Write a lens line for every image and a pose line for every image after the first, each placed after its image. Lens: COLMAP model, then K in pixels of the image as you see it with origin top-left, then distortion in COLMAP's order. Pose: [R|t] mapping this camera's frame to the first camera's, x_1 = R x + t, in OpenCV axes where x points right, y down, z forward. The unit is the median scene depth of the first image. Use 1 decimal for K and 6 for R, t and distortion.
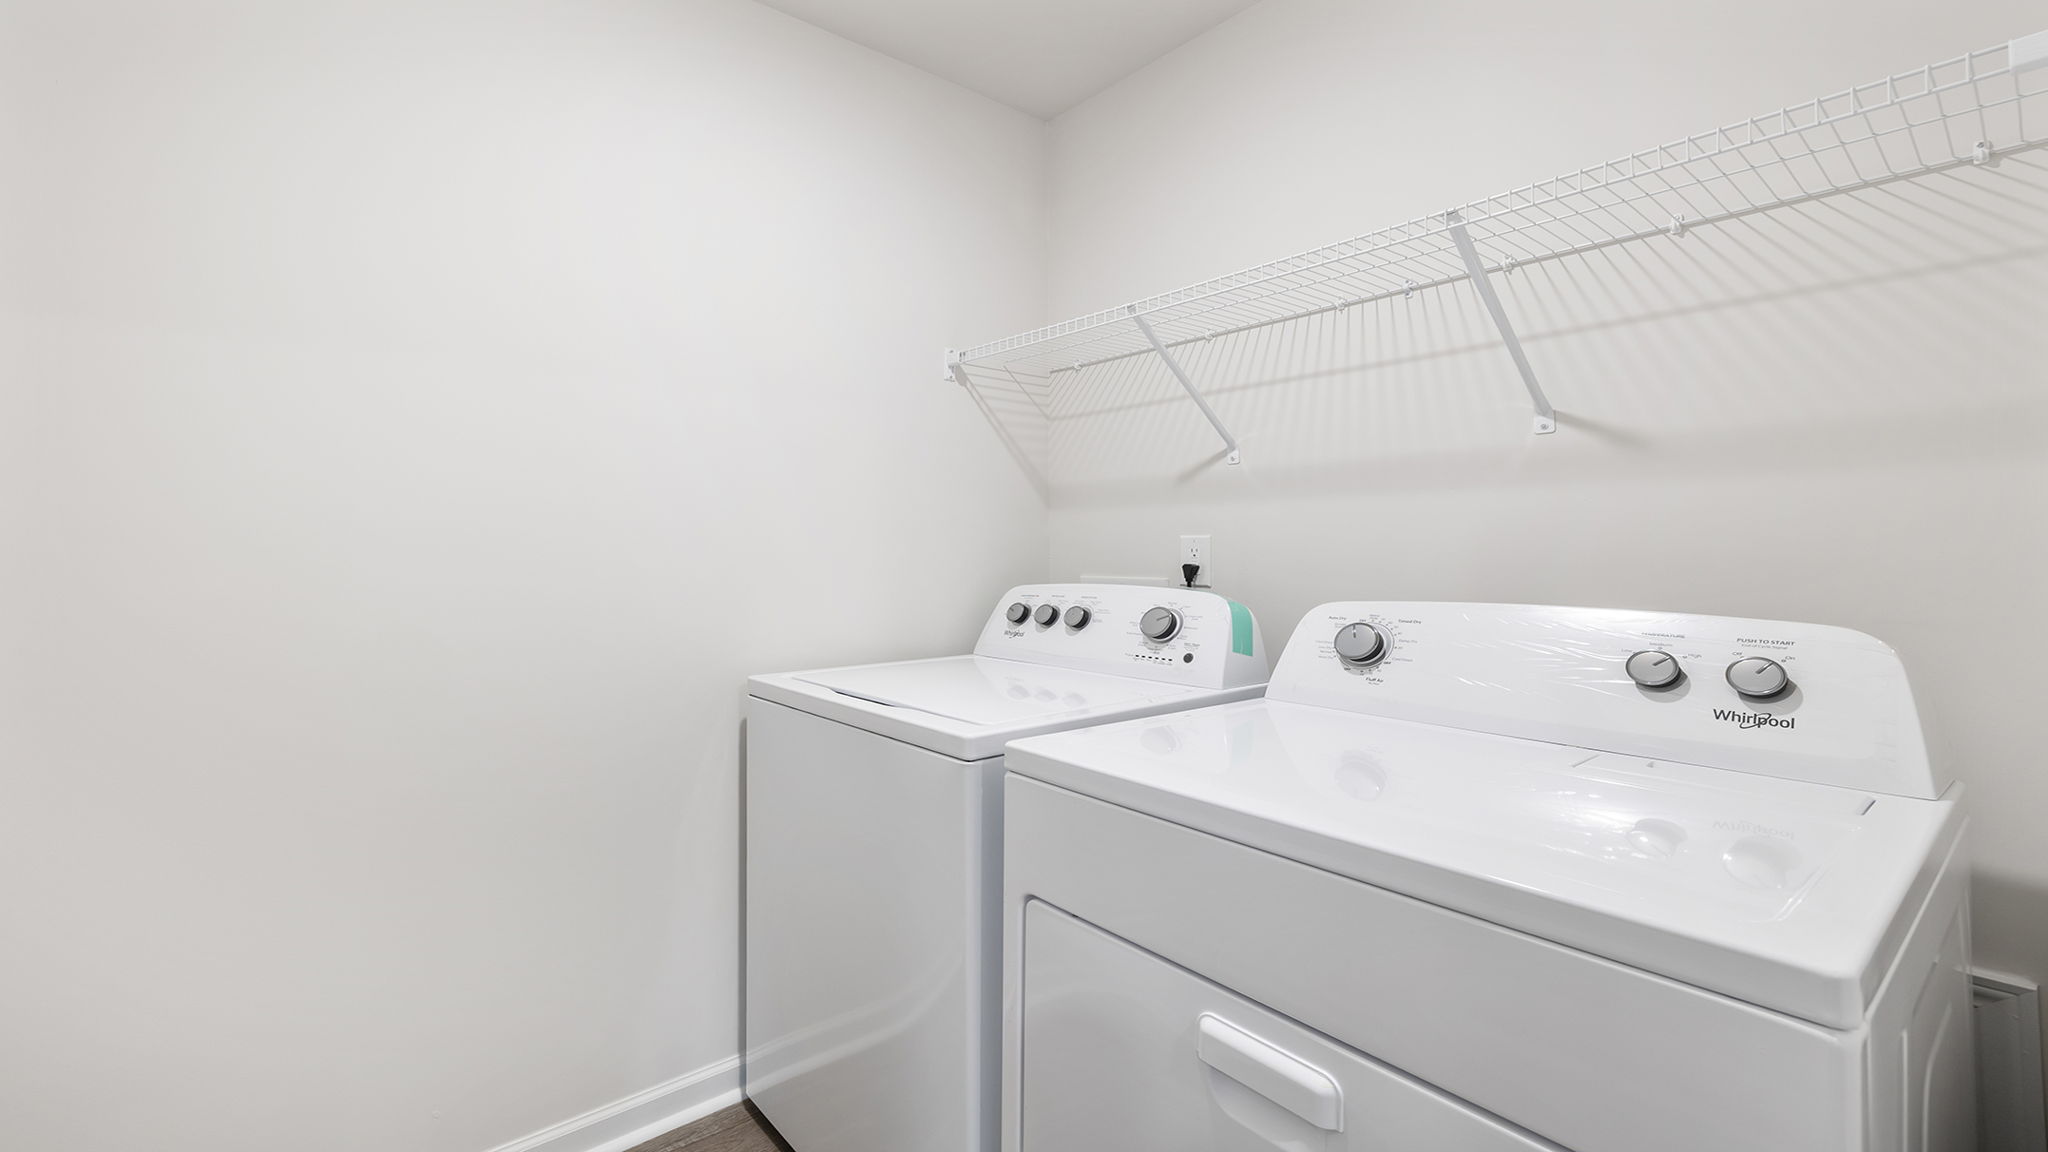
lens RADIAL K [[875.9, 0, 1022.0], [0, 875.9, 561.9], [0, 0, 1]] dist [0.000987, 0.000617]
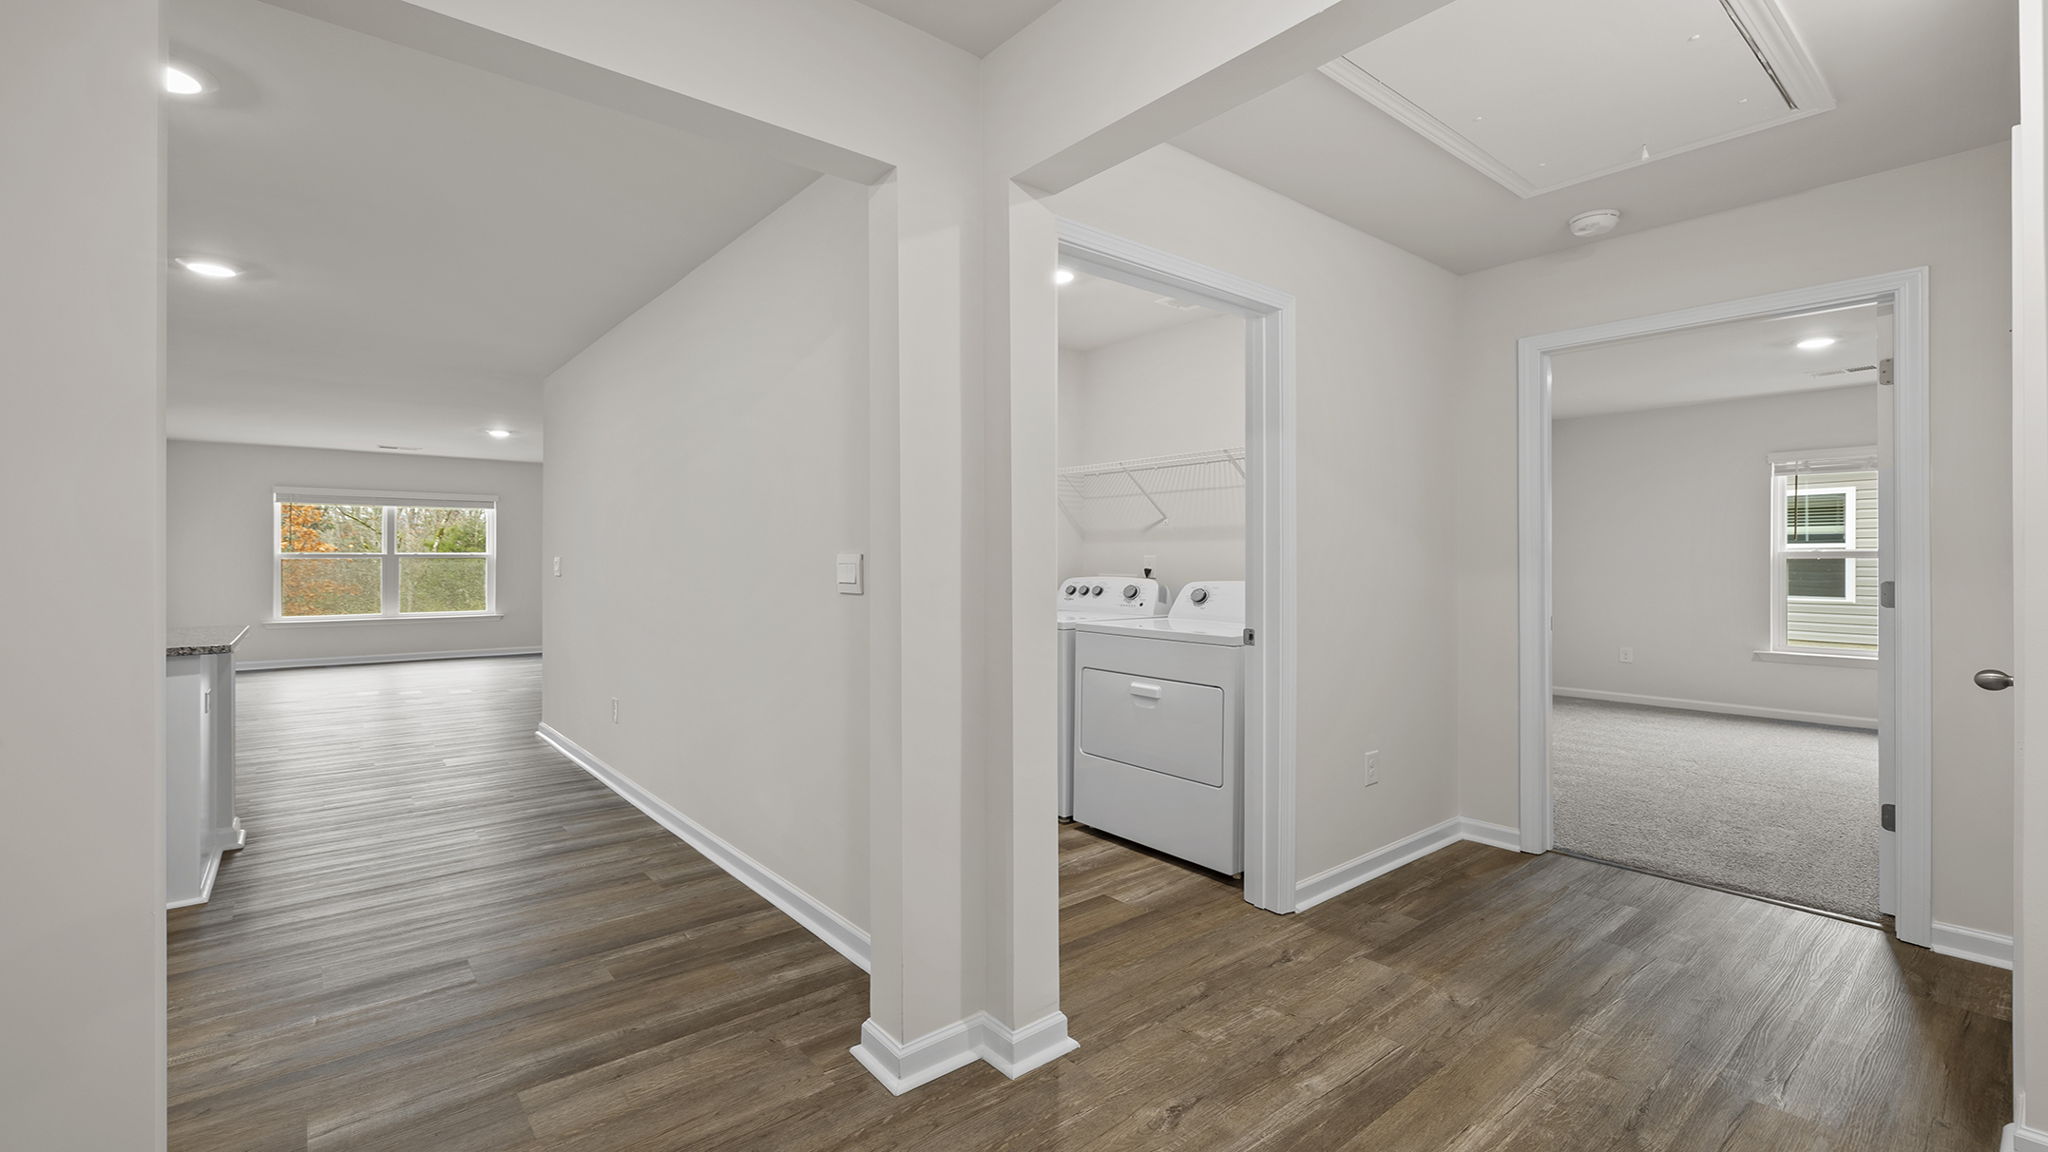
lens RADIAL K [[875.9, 0, 1007.0], [0, 875.9, 563.6], [0, 0, 1]] dist [0.000987, 0.000617]
pose [[0.999532, -0.000275, -0.030597, -0.112644], [-0.000064, 0.999939, -0.011072, 0.017367], [0.030599, 0.011069, 0.999470, -1.428638]]
